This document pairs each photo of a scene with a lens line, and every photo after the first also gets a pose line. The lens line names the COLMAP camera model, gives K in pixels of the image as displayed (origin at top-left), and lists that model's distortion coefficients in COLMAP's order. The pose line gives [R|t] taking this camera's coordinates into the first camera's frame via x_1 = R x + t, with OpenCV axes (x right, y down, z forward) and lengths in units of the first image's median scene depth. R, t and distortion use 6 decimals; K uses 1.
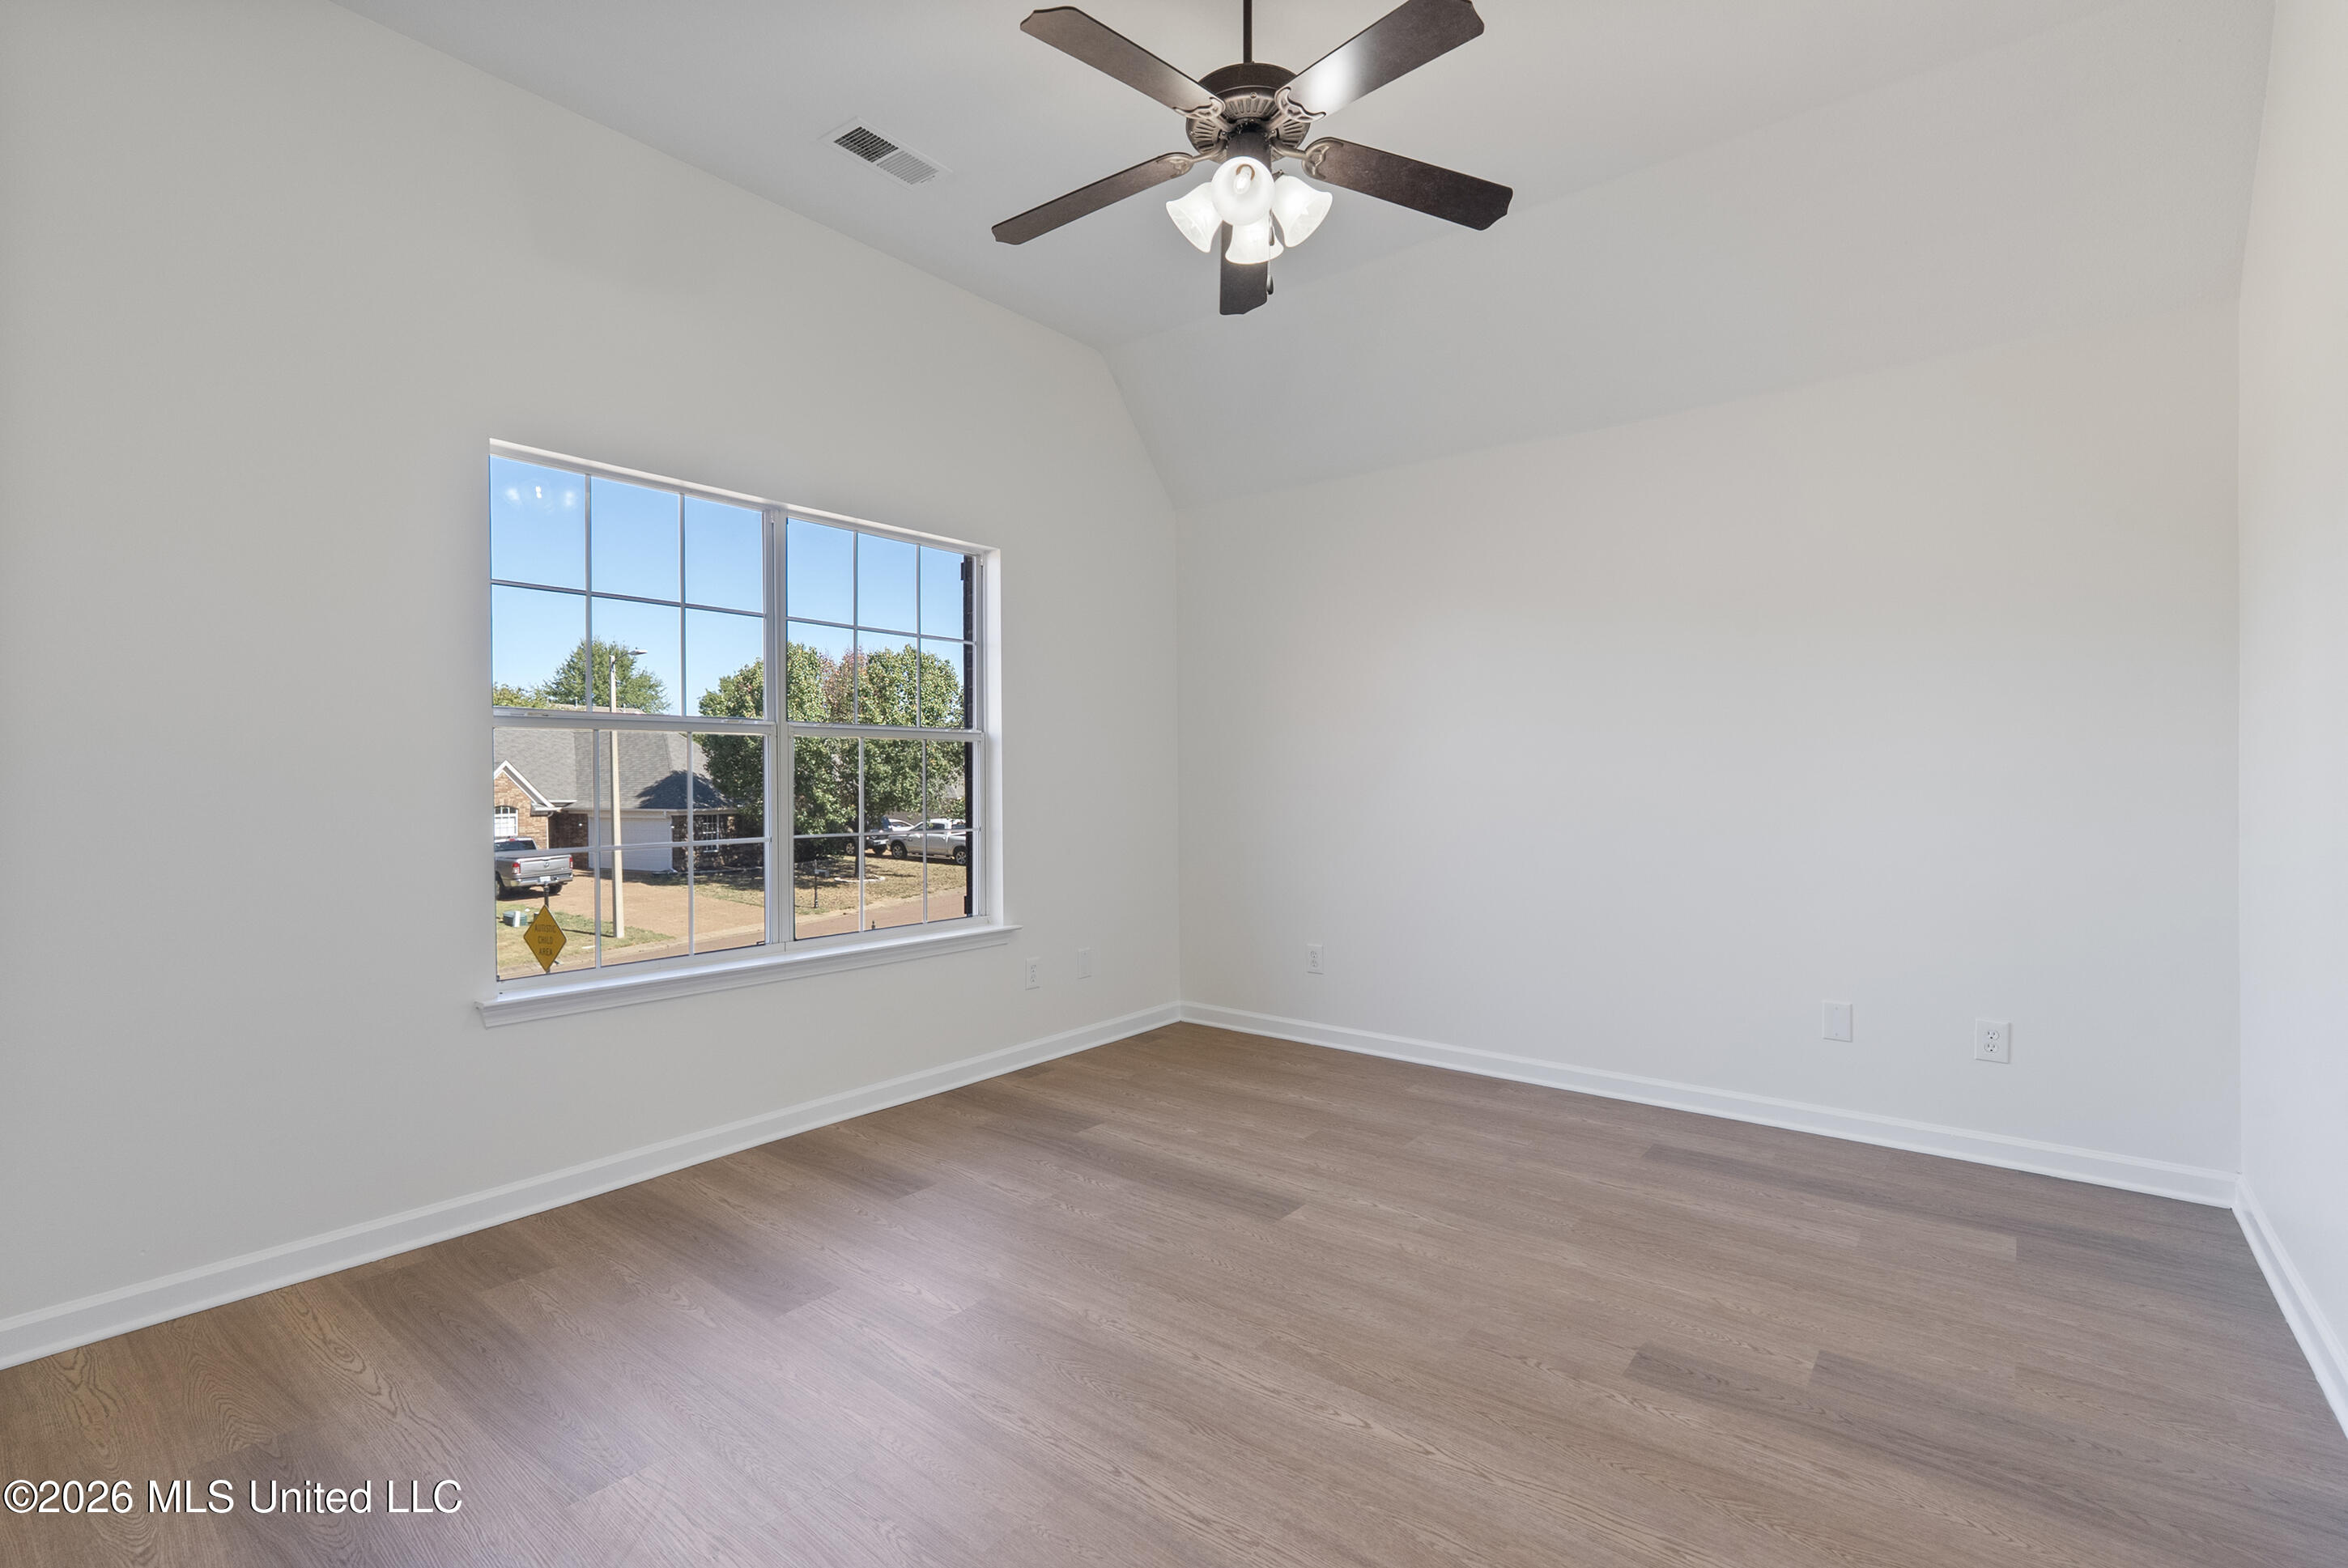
lens RADIAL K [[1080.5, 0, 1173.7], [0, 1080.5, 783.8], [0, 0, 1]] dist [0.009921, -0.002024]
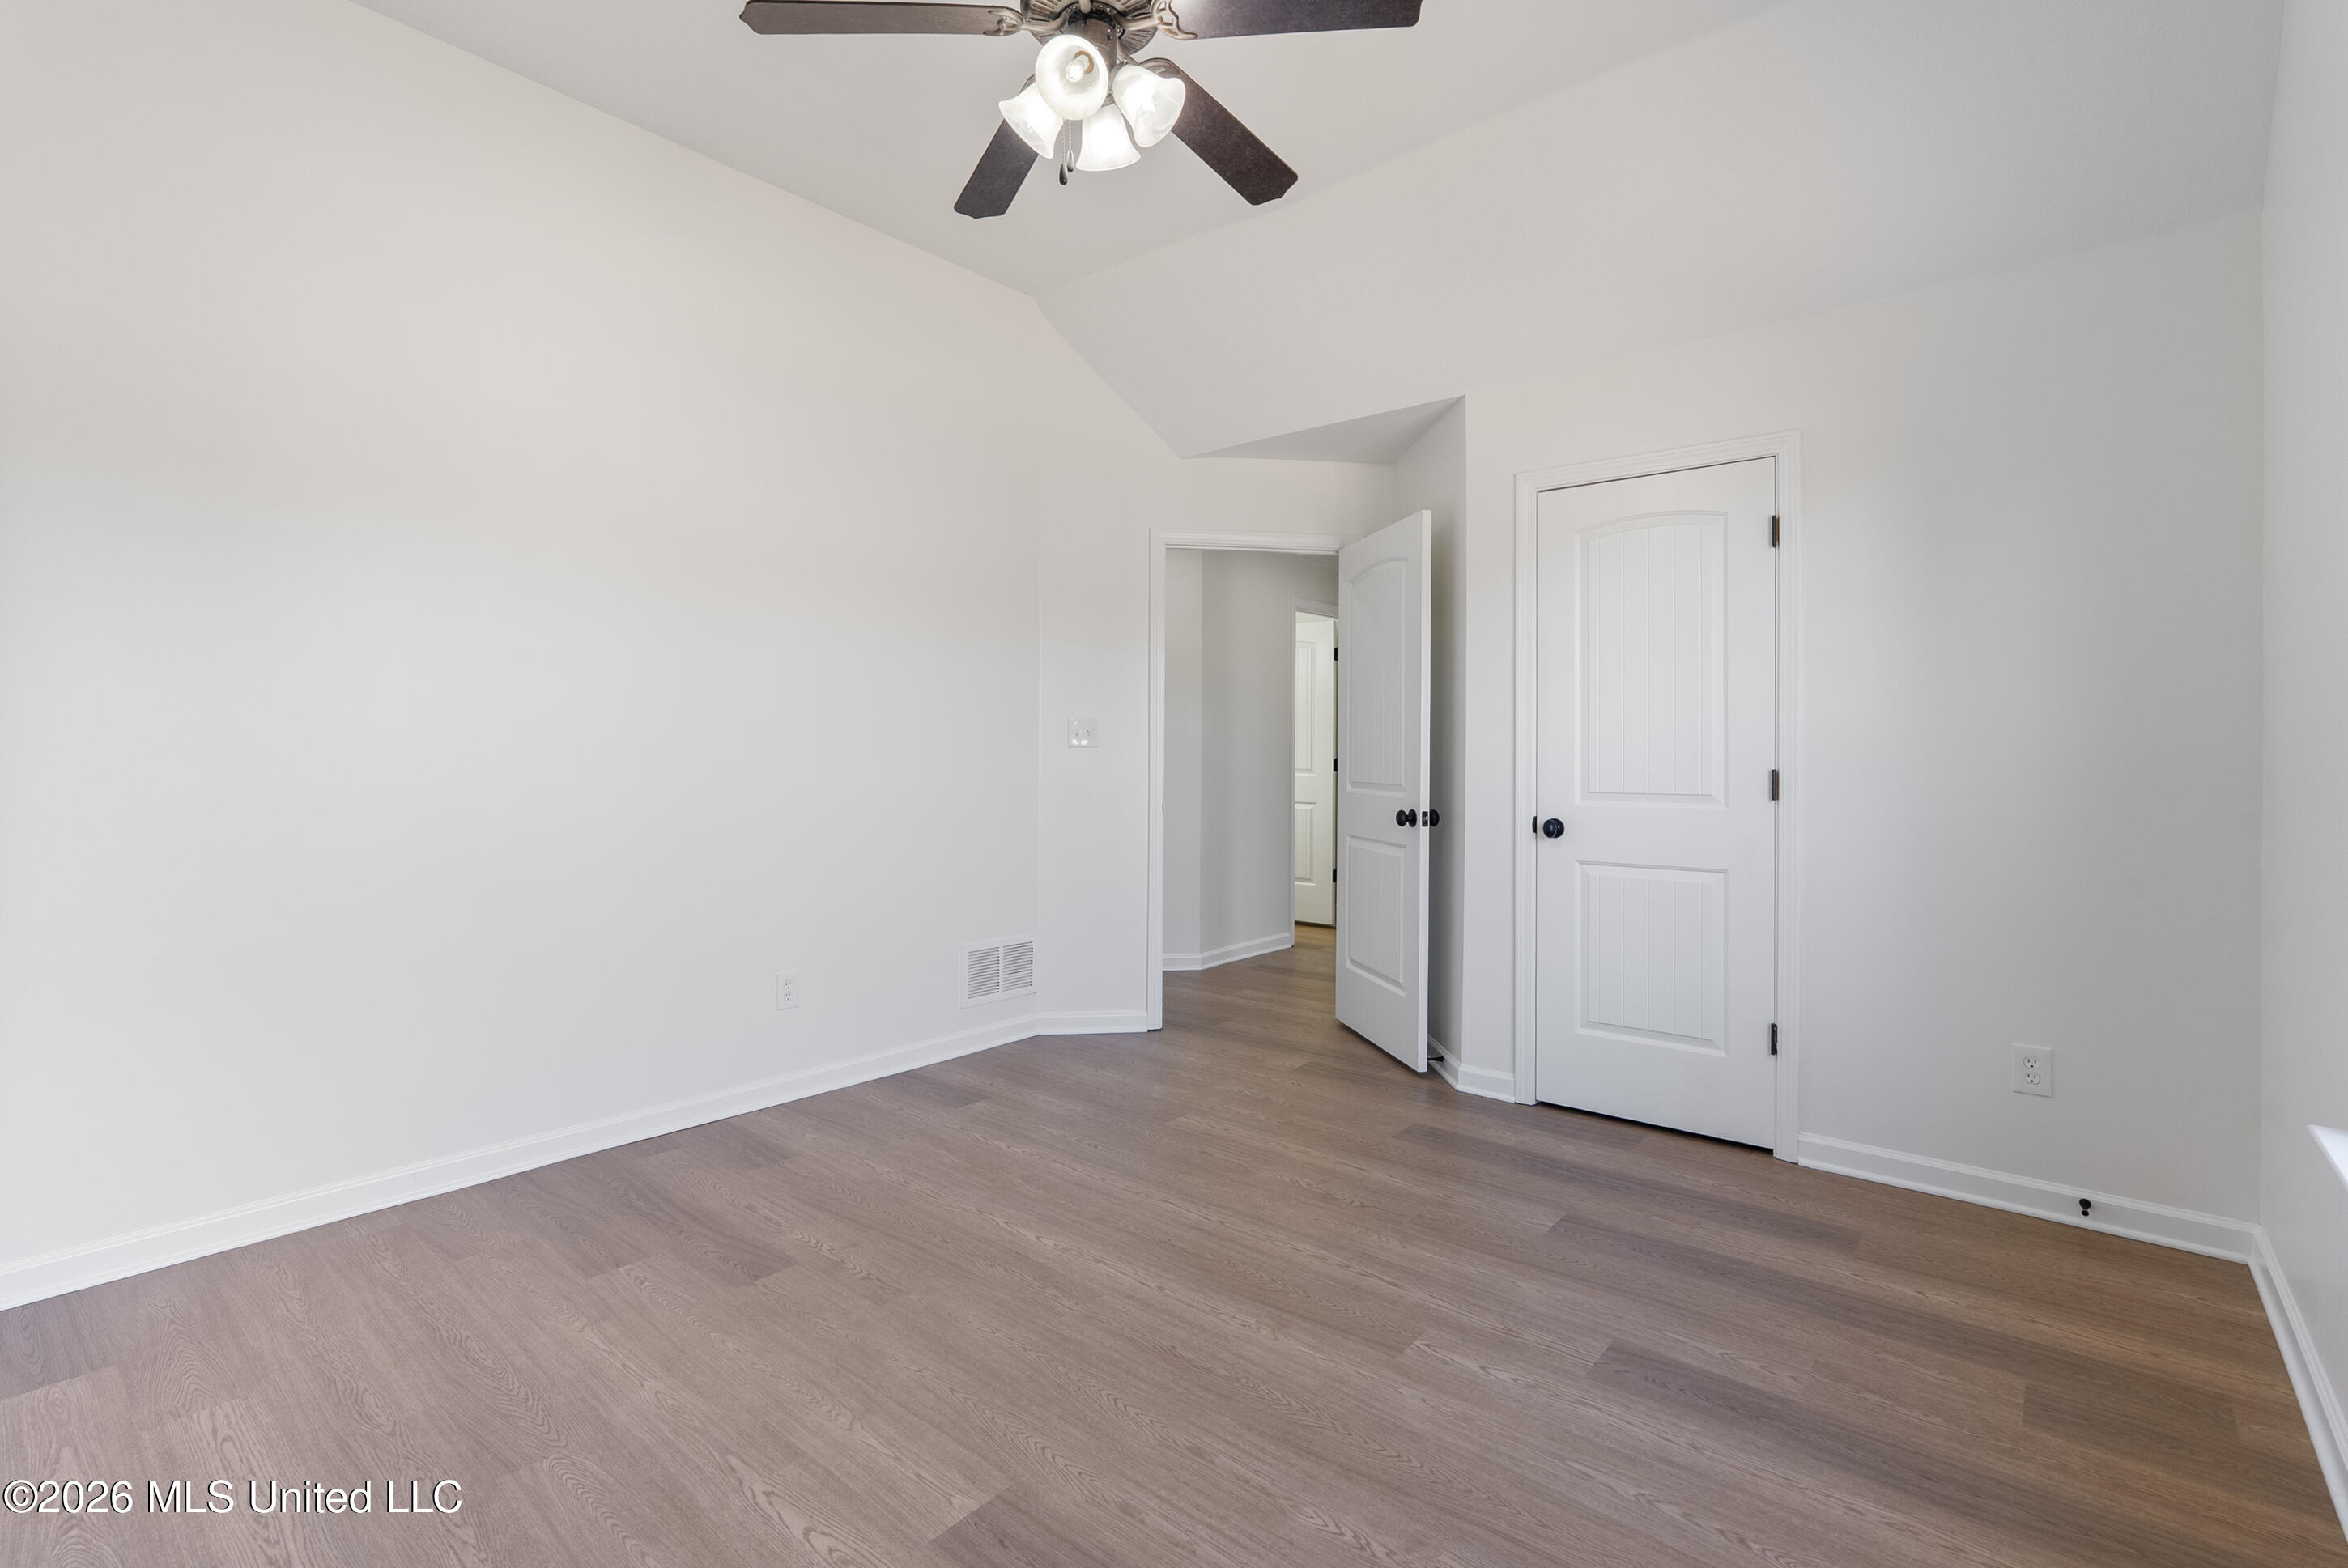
lens RADIAL K [[1080.5, 0, 1170.8], [0, 1080.5, 775.2], [0, 0, 1]] dist [0.009921, -0.002024]
pose [[-0.999705, -0.001041, 0.024258, -0.013708], [-0.000421, 0.999674, 0.025528, -0.009864], [-0.024276, 0.025510, -0.999380, 1.827276]]
